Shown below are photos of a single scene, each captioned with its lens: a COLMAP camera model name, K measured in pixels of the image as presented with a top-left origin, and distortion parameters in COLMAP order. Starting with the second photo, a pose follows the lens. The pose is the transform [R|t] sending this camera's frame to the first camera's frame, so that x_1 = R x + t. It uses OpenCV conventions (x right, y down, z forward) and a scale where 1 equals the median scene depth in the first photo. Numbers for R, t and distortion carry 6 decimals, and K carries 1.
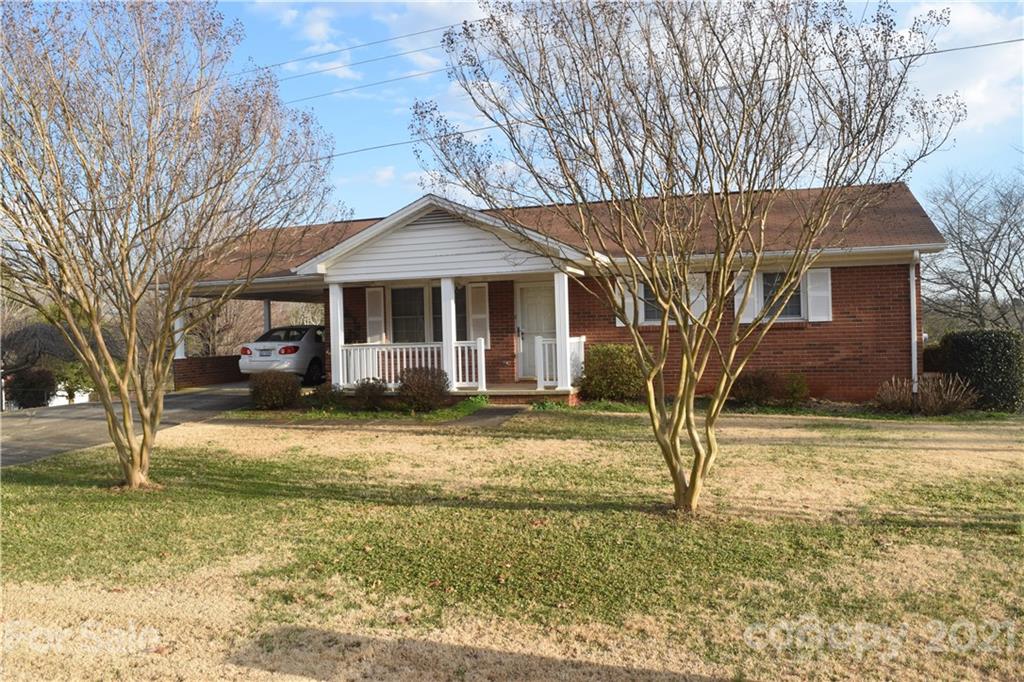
lens RADIAL K [[804.0, 0, 516.7], [0, 804.0, 341.0], [0, 0, 1]] dist [-0.096761, 0.023420]
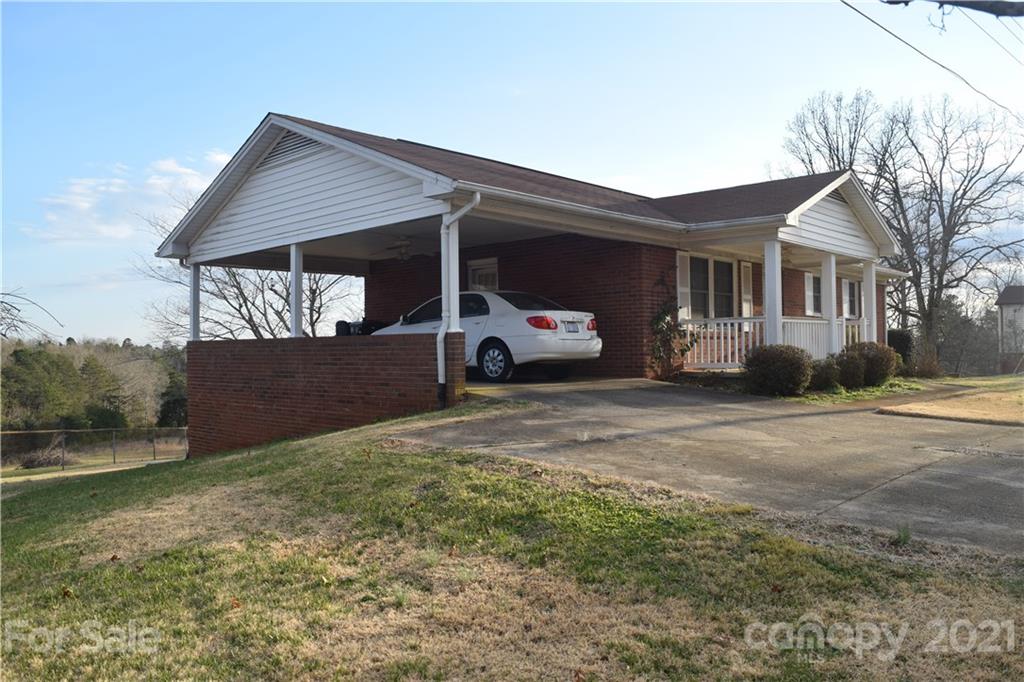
lens RADIAL K [[804.0, 0, 507.5], [0, 804.0, 339.8], [0, 0, 1]] dist [-0.096761, 0.023420]
pose [[0.435799, 0.033732, 0.899412, -1.150110], [0.009946, 0.999056, -0.042288, 0.064926], [-0.899989, 0.027375, 0.435052, 0.944686]]
